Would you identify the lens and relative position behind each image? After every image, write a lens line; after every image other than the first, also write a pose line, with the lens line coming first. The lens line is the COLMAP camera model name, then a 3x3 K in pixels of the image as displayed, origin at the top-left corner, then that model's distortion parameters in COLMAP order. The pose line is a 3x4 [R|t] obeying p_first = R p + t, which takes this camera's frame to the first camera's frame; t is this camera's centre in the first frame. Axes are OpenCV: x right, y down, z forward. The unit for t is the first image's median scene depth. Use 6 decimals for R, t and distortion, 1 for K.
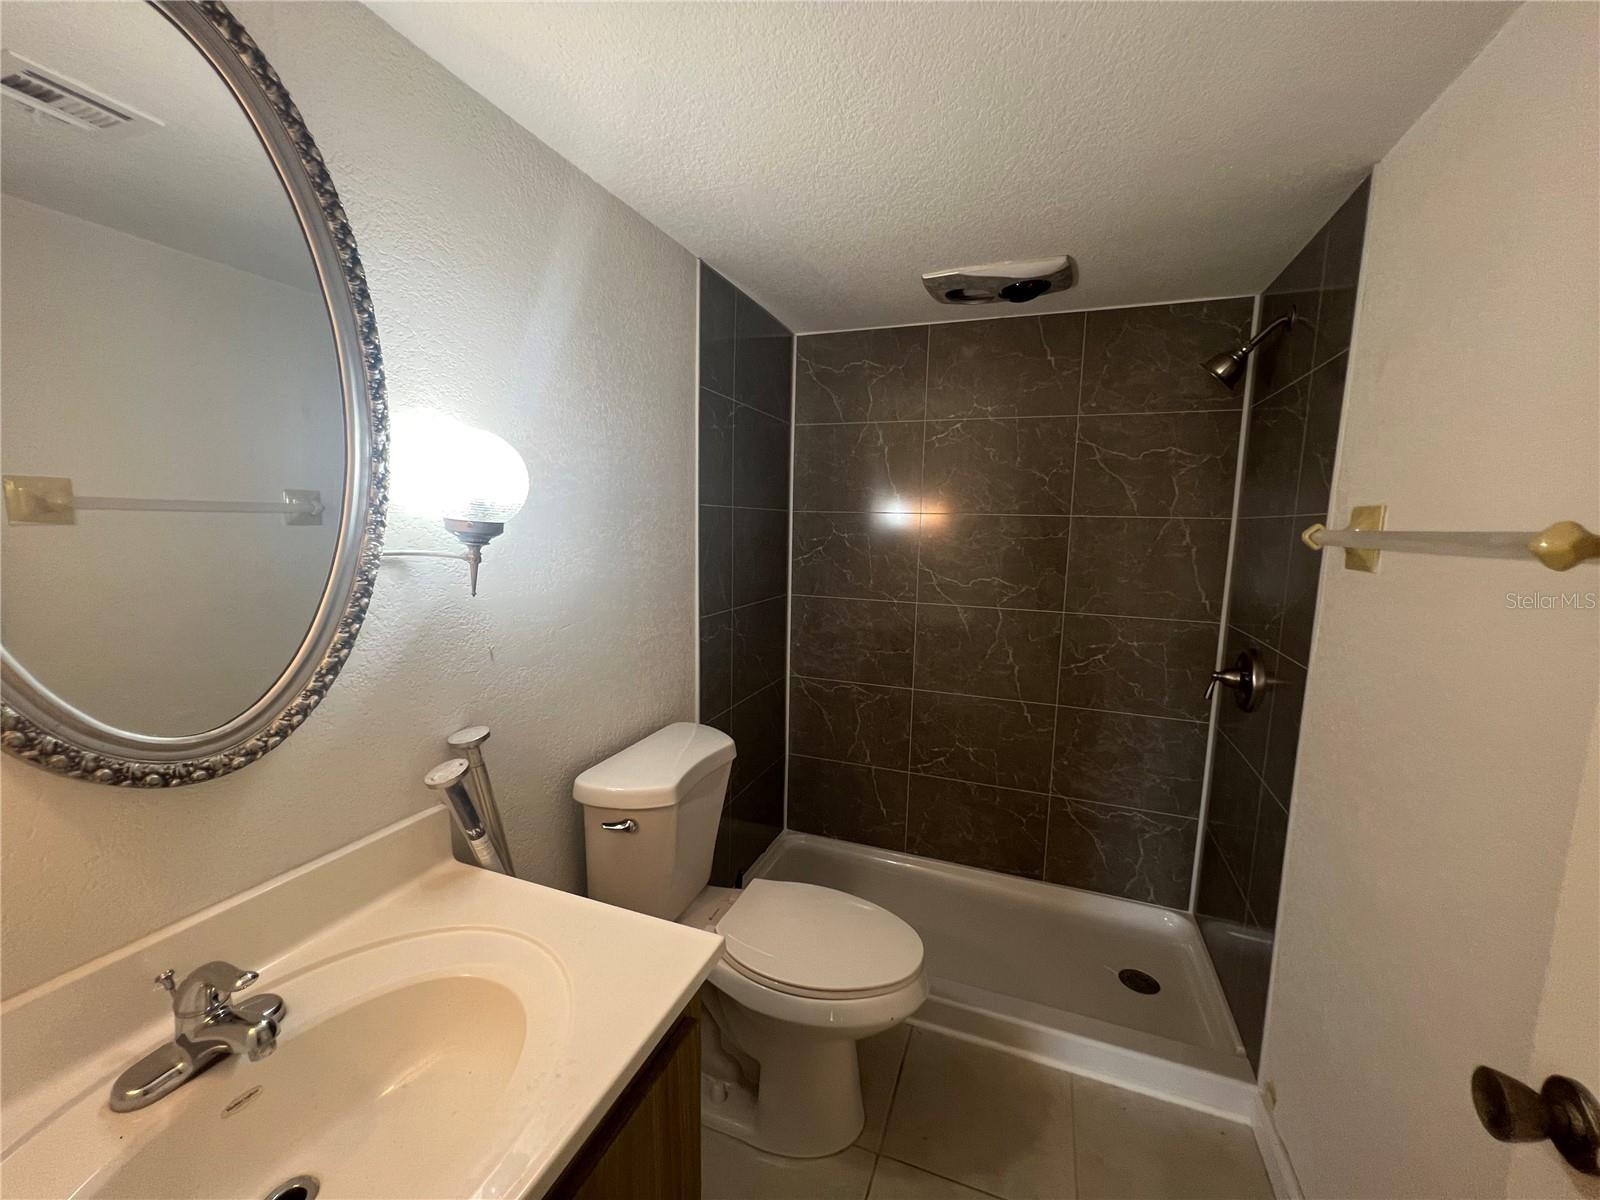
lens RADIAL K [[642.6, 0, 796.0], [0, 642.6, 605.0], [0, 0, 1]] dist [-0.001770, 0.000129]
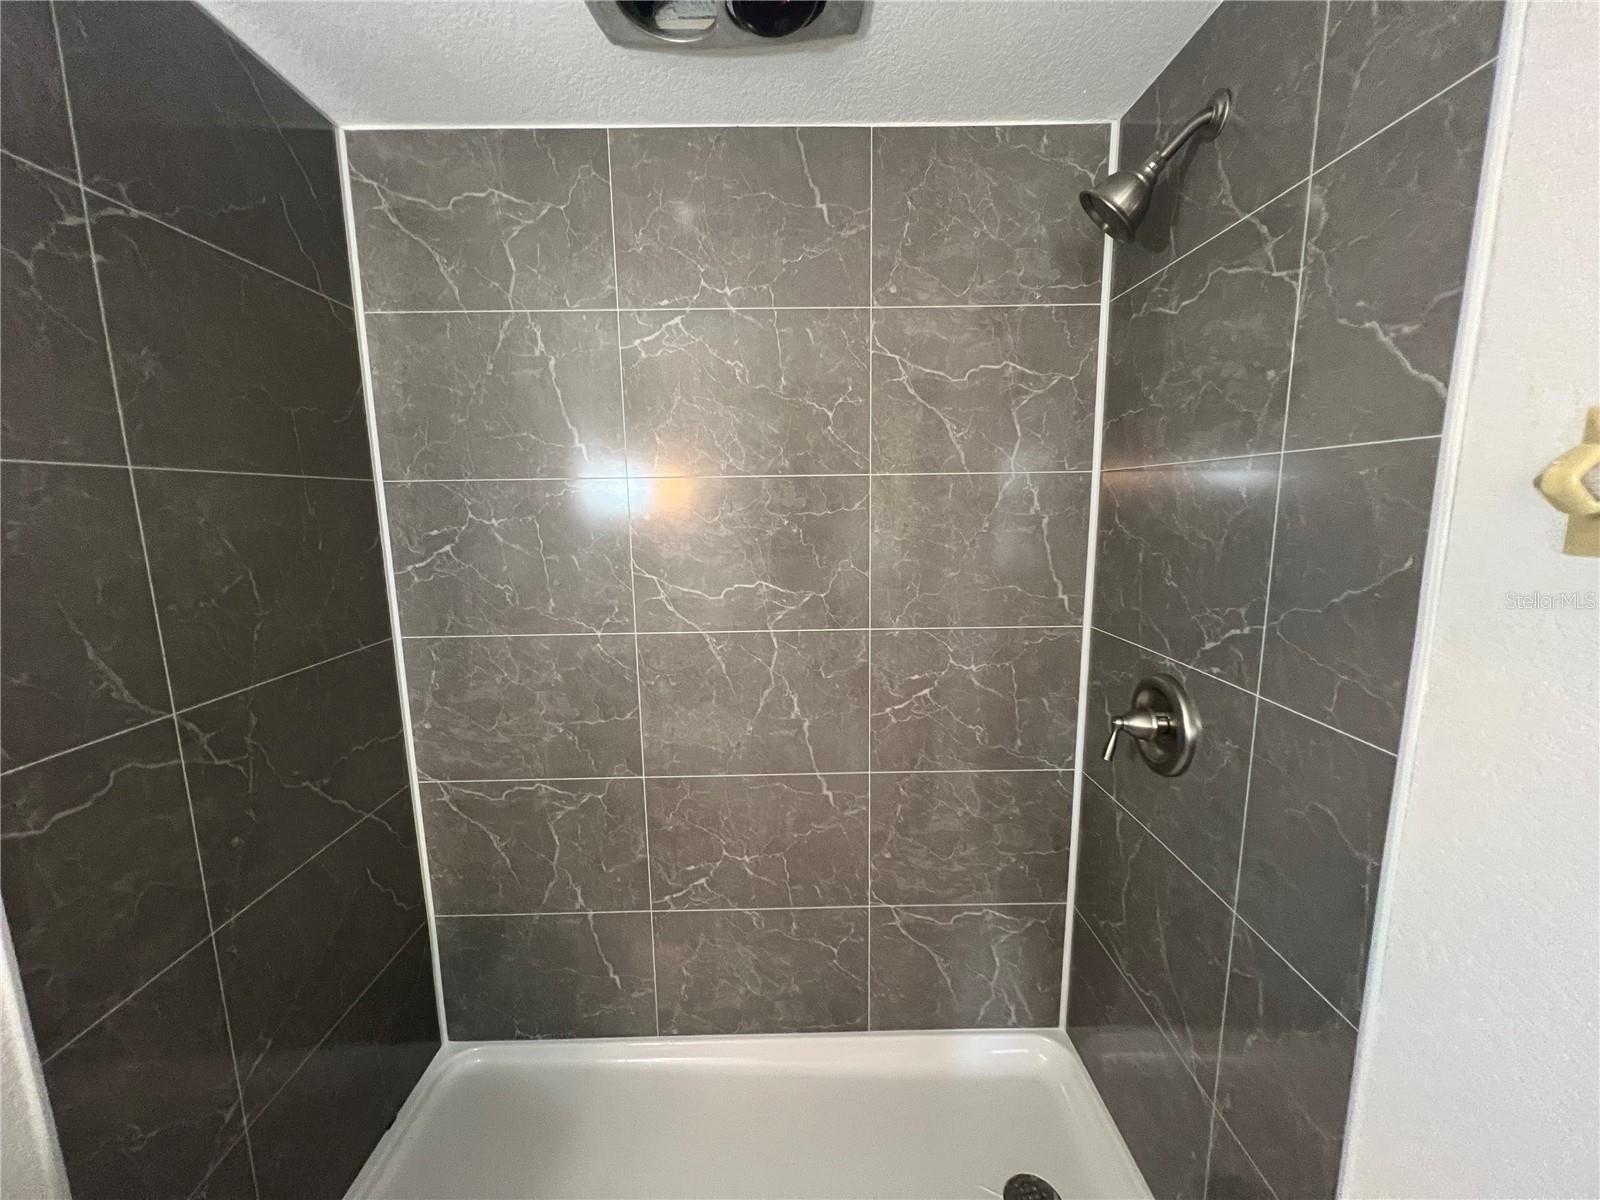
lens RADIAL K [[642.6, 0, 799.7], [0, 642.6, 606.1], [0, 0, 1]] dist [-0.001770, 0.000129]
pose [[0.921489, -0.092723, 0.377174, 0.113292], [0.083786, 0.995678, 0.040072, -0.040756], [-0.379259, -0.005324, 0.925275, 0.427952]]
